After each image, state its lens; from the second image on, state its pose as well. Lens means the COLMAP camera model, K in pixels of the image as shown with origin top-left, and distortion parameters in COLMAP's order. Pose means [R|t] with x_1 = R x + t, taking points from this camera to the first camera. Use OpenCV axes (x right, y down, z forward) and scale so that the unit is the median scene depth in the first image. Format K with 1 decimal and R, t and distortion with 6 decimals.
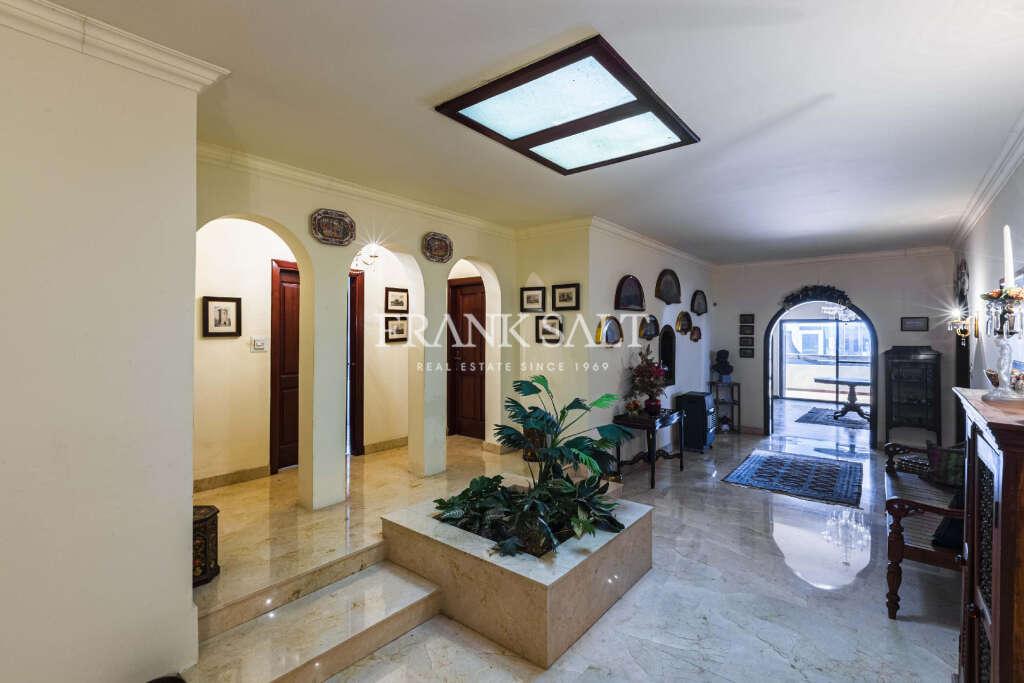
lens RADIAL K [[472.0, 0, 512.0], [0, 472.0, 341.5], [0, 0, 1]] dist [-0.004152, -0.000352]
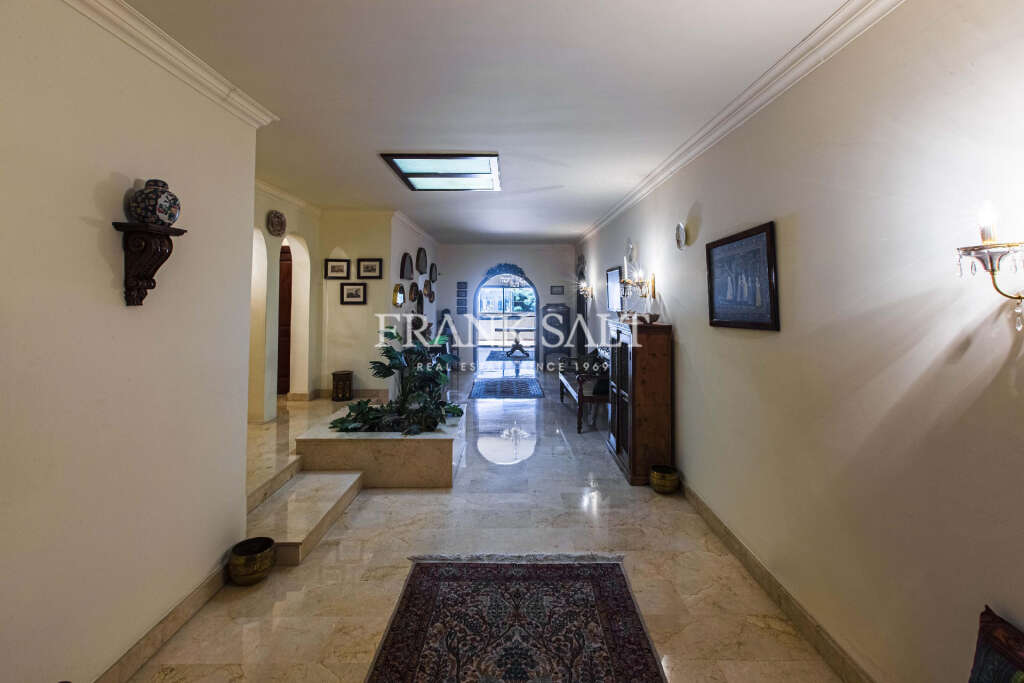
lens RADIAL K [[471.9, 0, 511.5], [0, 471.9, 300.3], [0, 0, 1]] dist [0.000561, 0.000072]
pose [[0.780254, -0.010314, 0.625378, -0.364905], [0.016846, 0.999848, -0.004527, 0.004230], [-0.625237, 0.014067, 0.780309, -0.225589]]
